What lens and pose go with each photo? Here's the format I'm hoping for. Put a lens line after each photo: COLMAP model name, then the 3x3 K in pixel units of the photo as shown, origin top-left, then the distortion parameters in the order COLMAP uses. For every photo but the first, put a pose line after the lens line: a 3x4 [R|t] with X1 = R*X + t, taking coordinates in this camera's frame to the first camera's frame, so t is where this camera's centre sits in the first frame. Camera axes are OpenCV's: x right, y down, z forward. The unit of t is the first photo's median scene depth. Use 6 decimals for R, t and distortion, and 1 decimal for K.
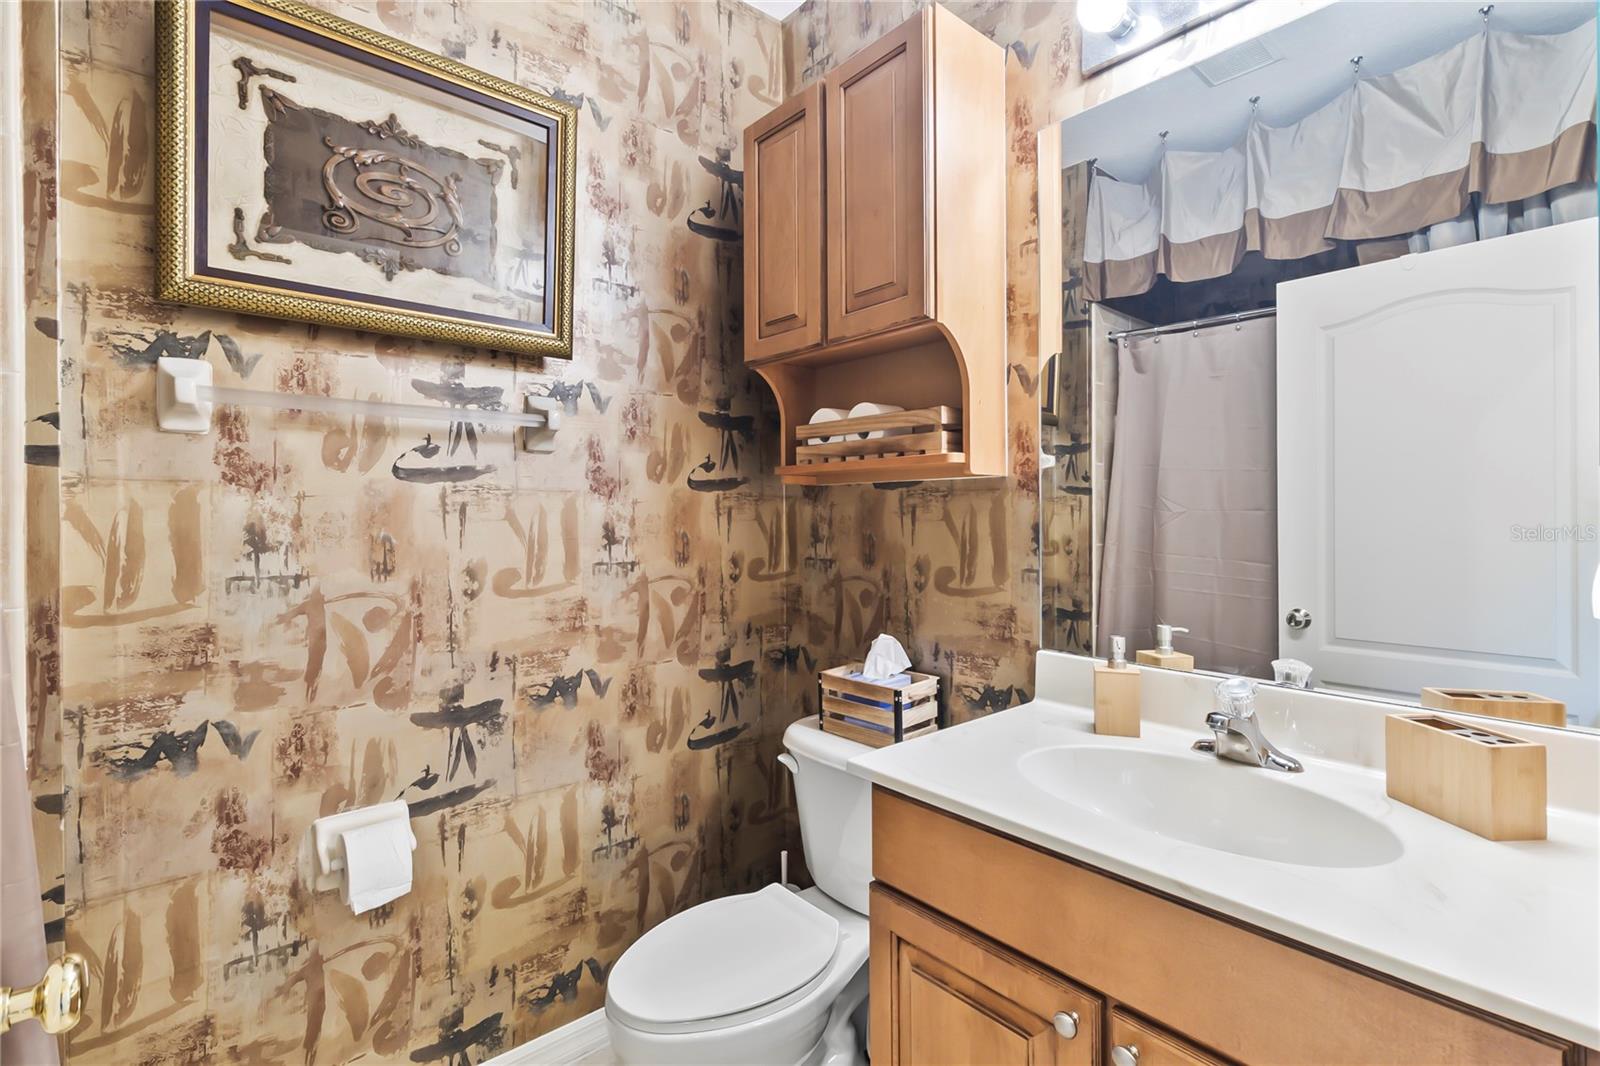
lens RADIAL K [[737.2, 0, 798.9], [0, 737.2, 541.3], [0, 0, 1]] dist [-0.000130, 0.000210]
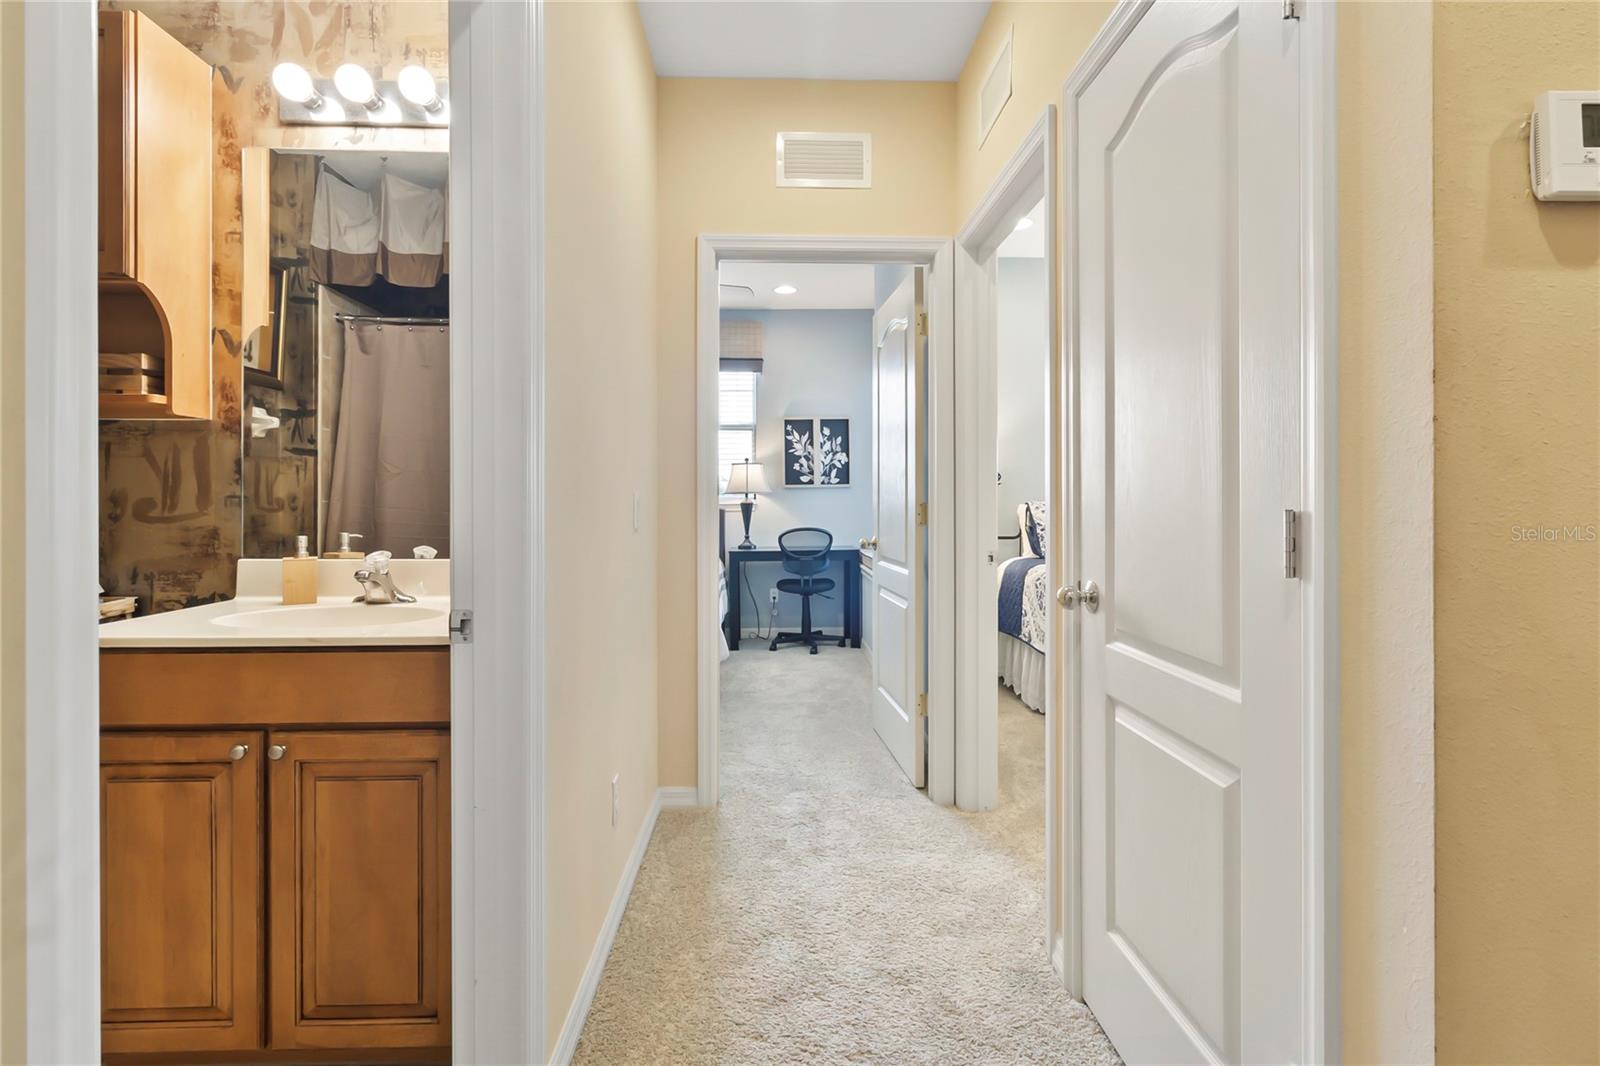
lens RADIAL K [[774.9, 0, 794.7], [0, 774.9, 494.9], [0, 0, 1]] dist [0.000301, -0.000007]
pose [[0.630562, 0.013764, 0.776016, -0.094103], [0.024681, 0.998982, -0.037773, 0.102093], [-0.775746, 0.042971, 0.629581, -0.513962]]
